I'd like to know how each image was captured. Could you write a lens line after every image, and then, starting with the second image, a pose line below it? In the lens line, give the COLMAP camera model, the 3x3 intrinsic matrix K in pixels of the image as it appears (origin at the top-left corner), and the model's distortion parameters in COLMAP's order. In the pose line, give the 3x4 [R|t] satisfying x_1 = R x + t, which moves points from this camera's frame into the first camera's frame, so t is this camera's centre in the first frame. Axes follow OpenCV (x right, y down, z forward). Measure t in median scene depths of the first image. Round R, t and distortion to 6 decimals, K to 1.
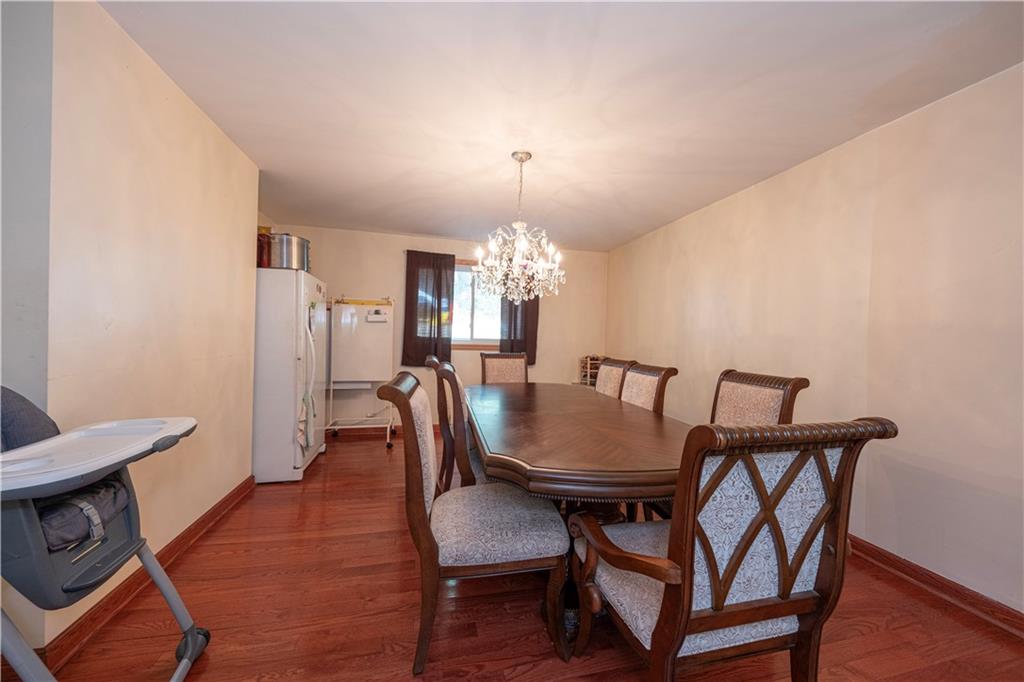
lens RADIAL K [[370.9, 0, 512.5], [0, 370.9, 343.1], [0, 0, 1]] dist [0.000181, -0.000067]
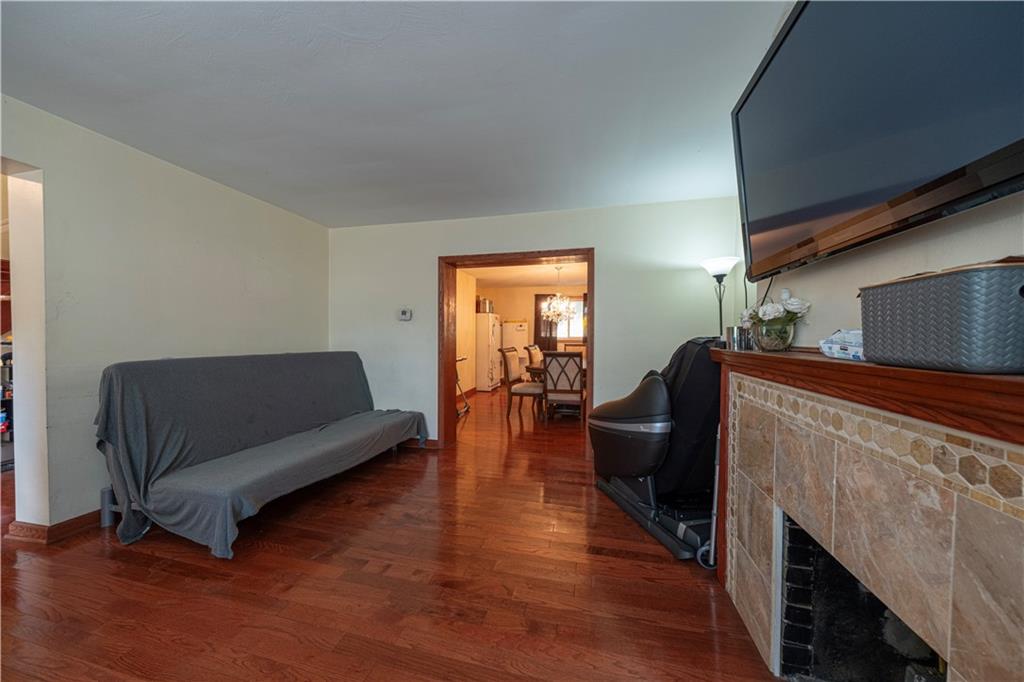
lens RADIAL K [[338.1, 0, 515.1], [0, 338.1, 342.8], [0, 0, 1]] dist [0.000210, -0.000066]
pose [[0.889847, -0.011188, -0.456122, 0.695211], [0.012078, 0.999927, -0.000964, 0.025319], [0.456099, -0.004651, 0.889917, -1.073571]]
